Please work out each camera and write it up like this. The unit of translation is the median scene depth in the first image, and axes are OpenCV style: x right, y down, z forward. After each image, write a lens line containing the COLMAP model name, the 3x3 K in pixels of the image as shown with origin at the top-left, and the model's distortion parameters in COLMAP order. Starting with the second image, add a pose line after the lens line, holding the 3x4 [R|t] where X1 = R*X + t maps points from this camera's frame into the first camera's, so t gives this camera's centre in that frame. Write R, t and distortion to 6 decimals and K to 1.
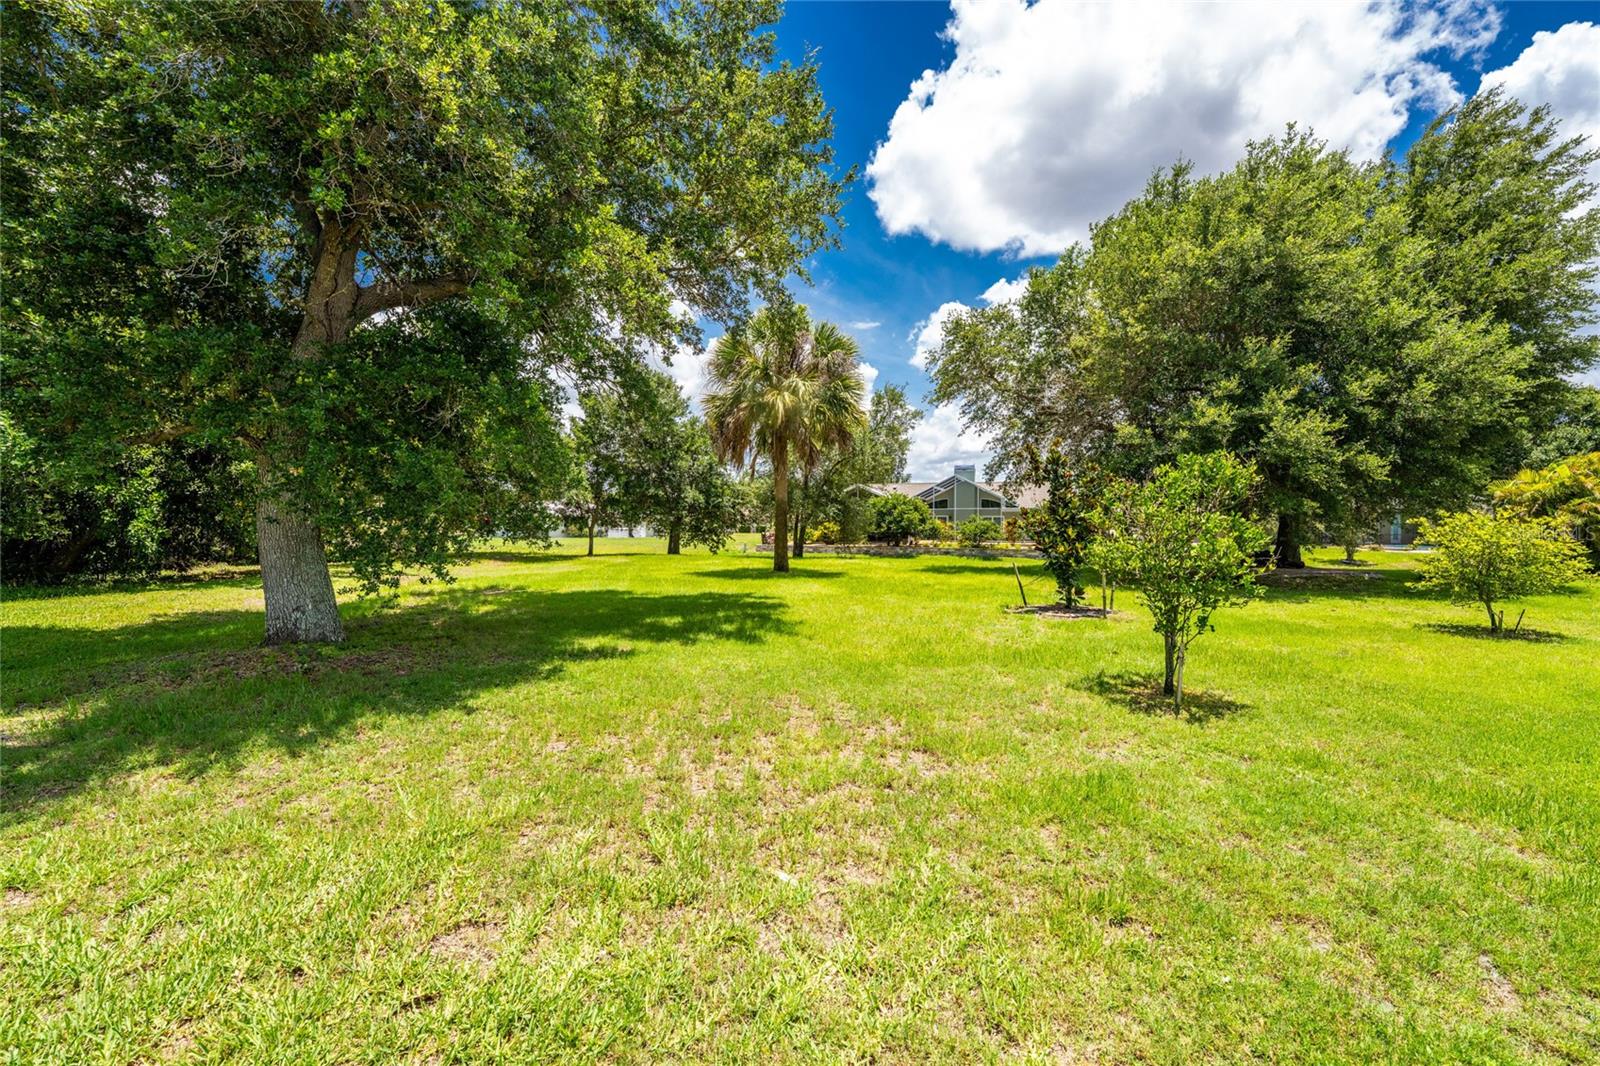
lens RADIAL K [[639.9, 0, 804.3], [0, 639.9, 531.8], [0, 0, 1]] dist [-0.001969, -0.000866]
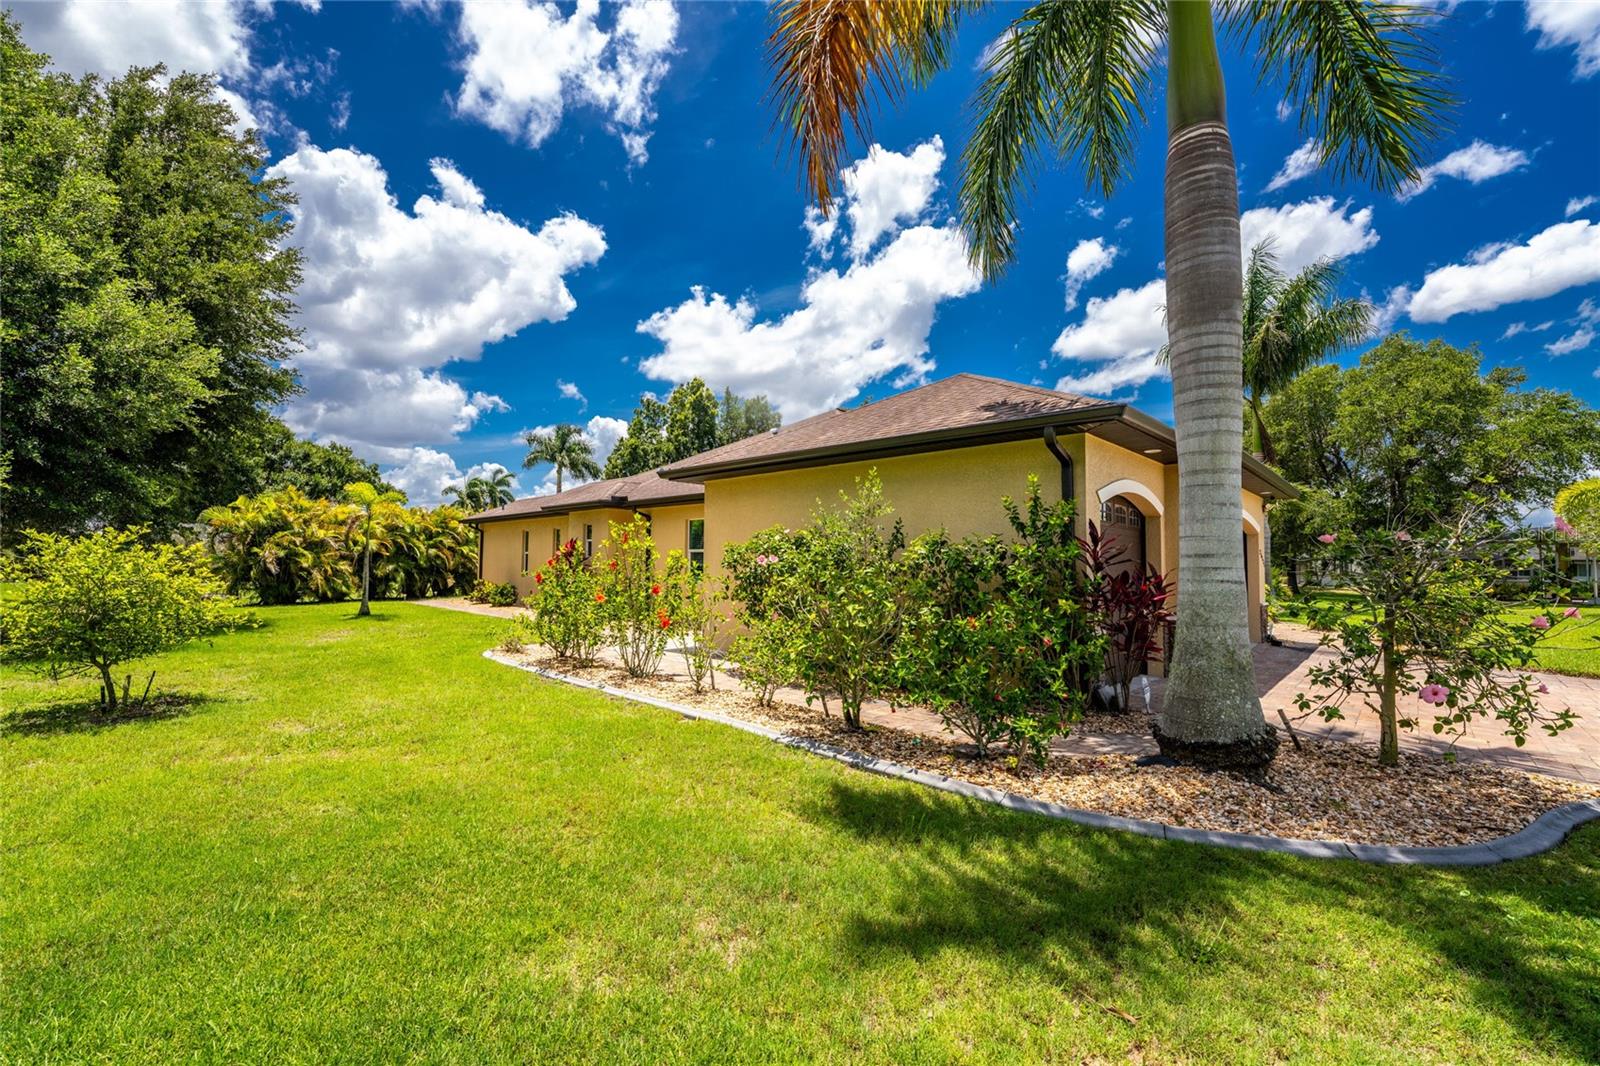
lens RADIAL K [[639.9, 0, 792.5], [0, 639.9, 530.6], [0, 0, 1]] dist [-0.001969, -0.000866]
pose [[0.043792, 0.045383, 0.998009, 0.282419], [0.007457, 0.998925, -0.045752, 0.001073], [-0.999013, 0.009446, 0.043407, 0.156934]]
